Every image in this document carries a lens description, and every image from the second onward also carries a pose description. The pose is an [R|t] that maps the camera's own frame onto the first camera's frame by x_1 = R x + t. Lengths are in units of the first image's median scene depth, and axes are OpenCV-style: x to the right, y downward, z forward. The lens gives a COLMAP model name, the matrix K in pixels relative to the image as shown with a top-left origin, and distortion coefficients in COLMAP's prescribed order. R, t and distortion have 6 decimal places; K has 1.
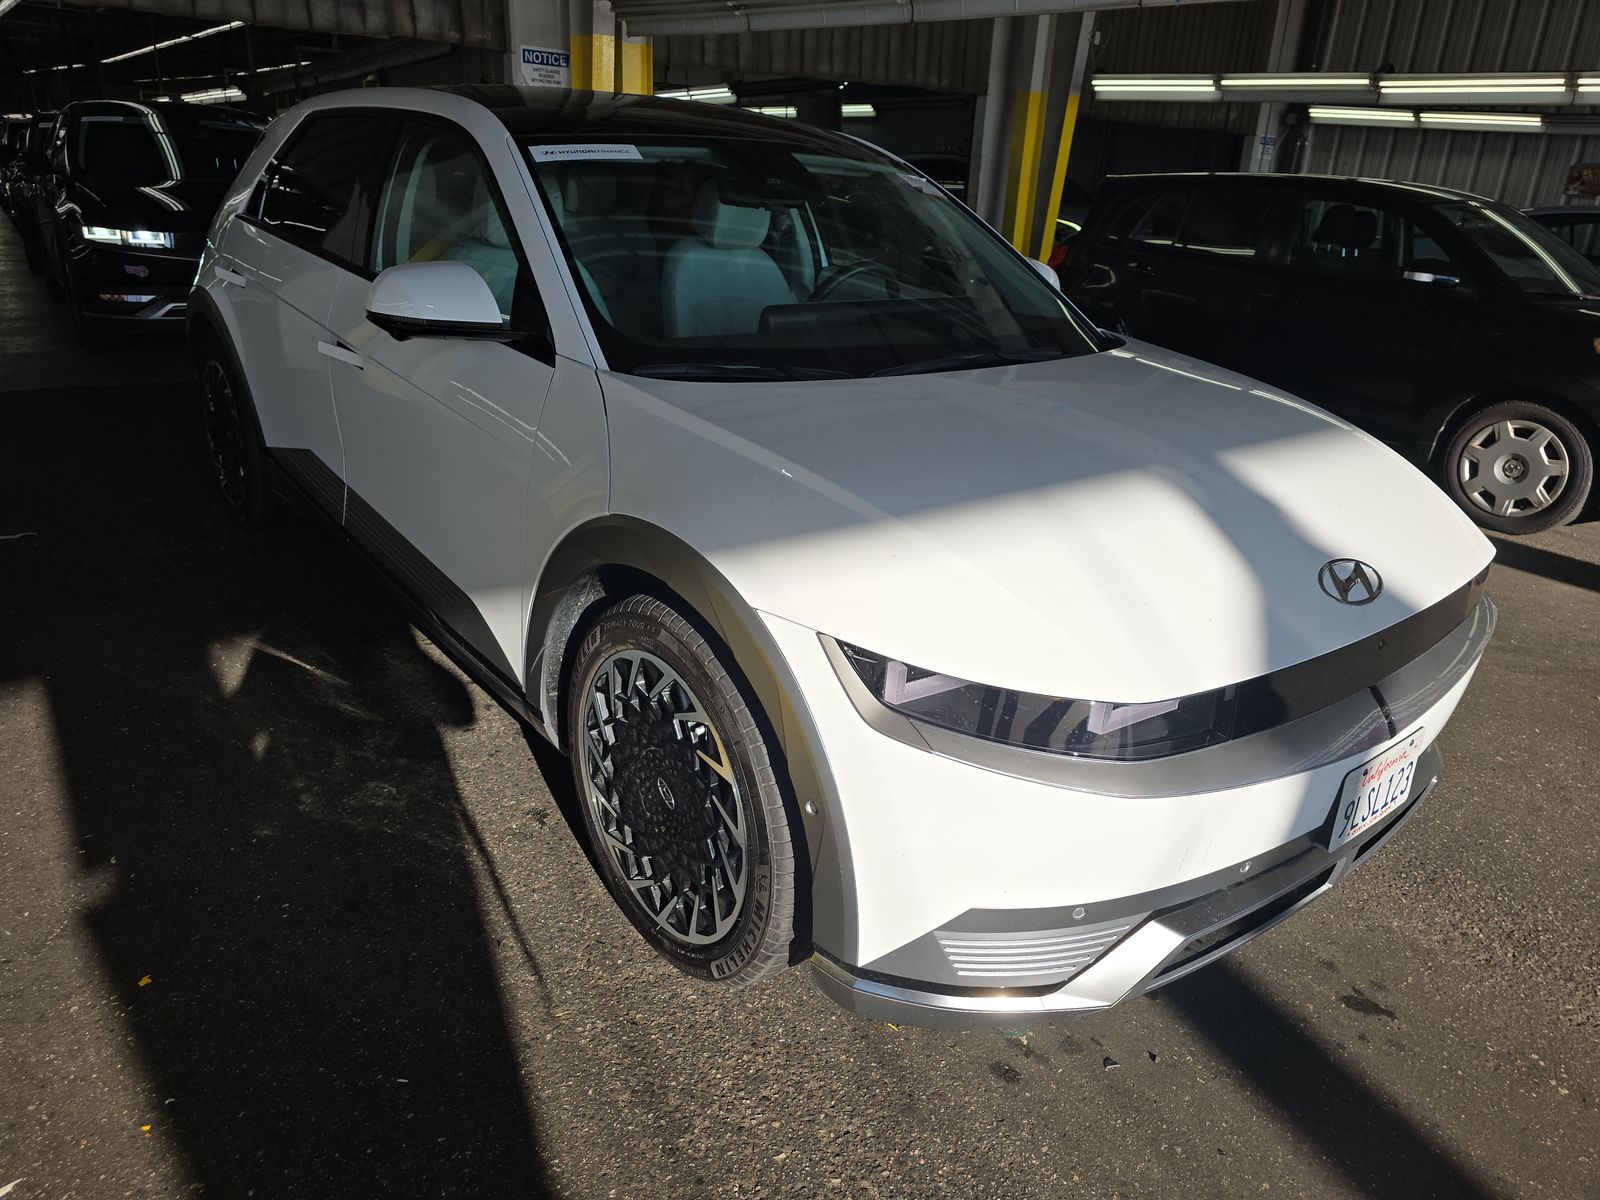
lens RADIAL K [[1095.5, 0, 800.0], [0, 1095.5, 600.0], [0, 0, 1]] dist [0.031126, -0.000073]
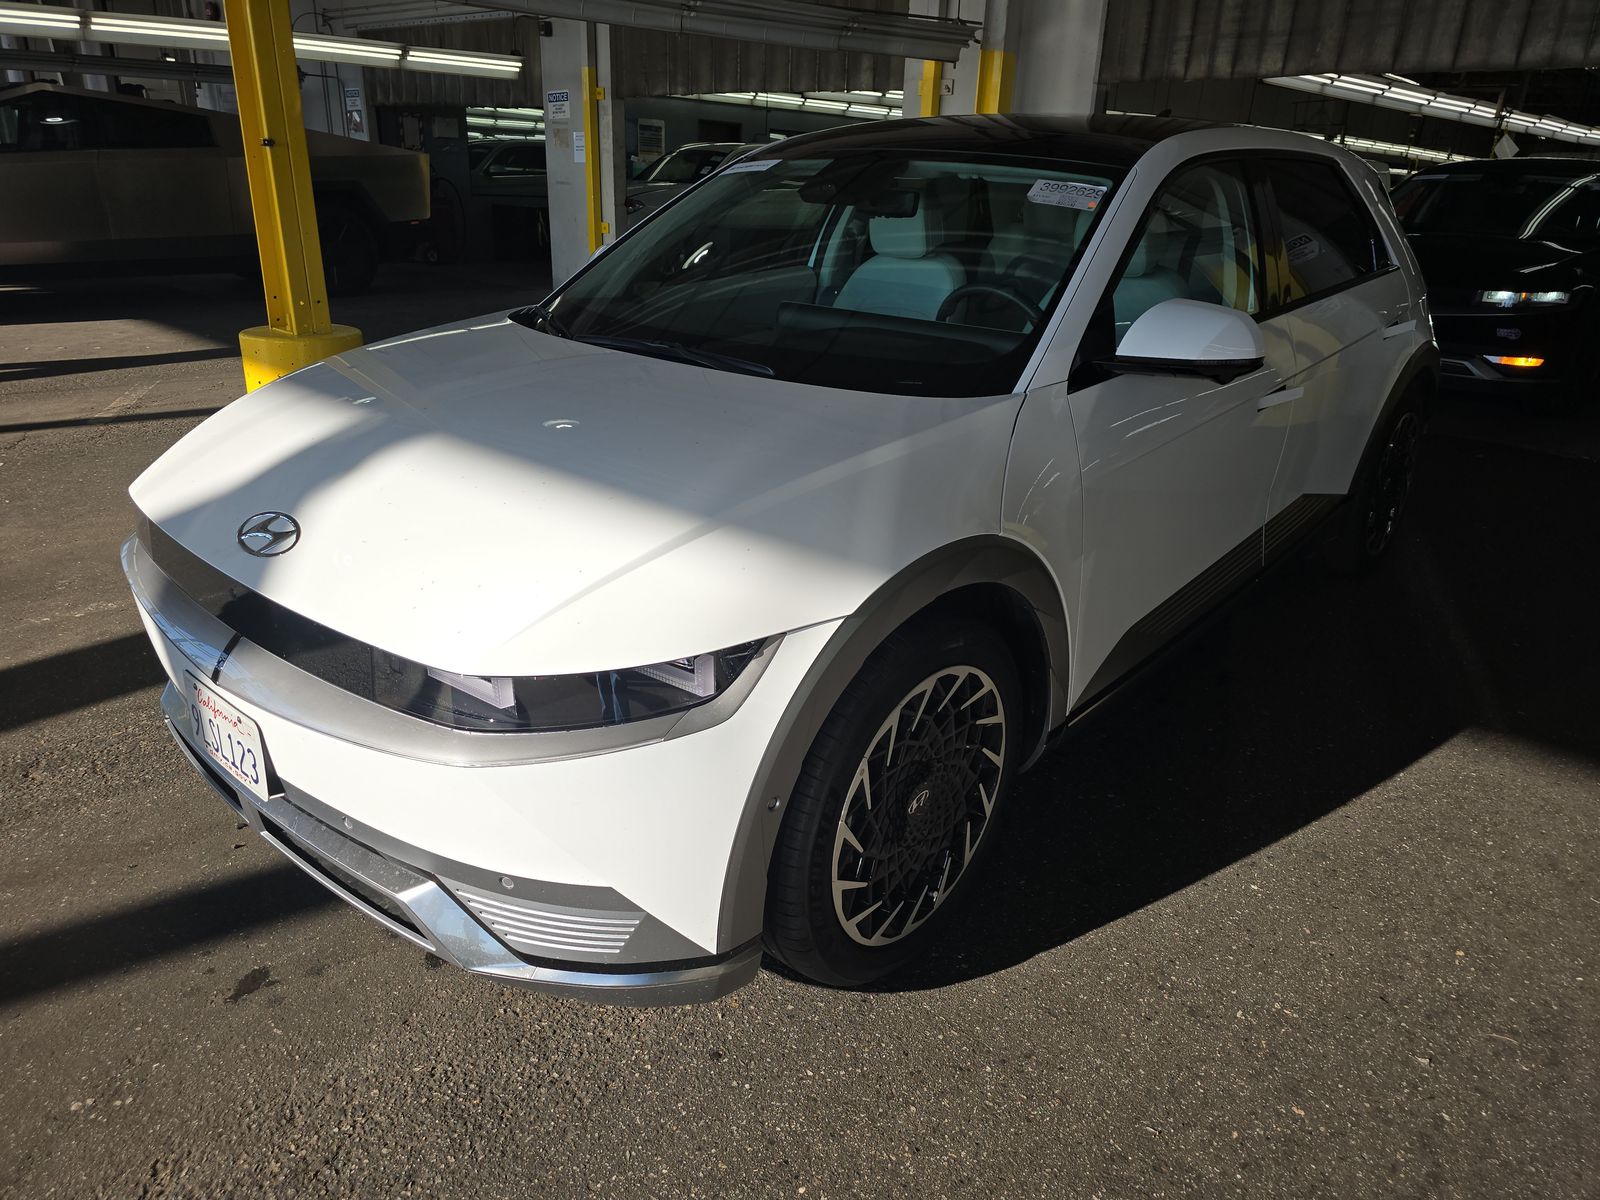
lens RADIAL K [[1076.9, 0, 796.7], [0, 1076.9, 606.8], [0, 0, 1]] dist [0.028905, 0.000153]
pose [[0.139203, 0.317216, -0.938081, 1.375577], [-0.375489, 0.893470, 0.246411, -0.348077], [0.916313, 0.317938, 0.243485, 1.106293]]
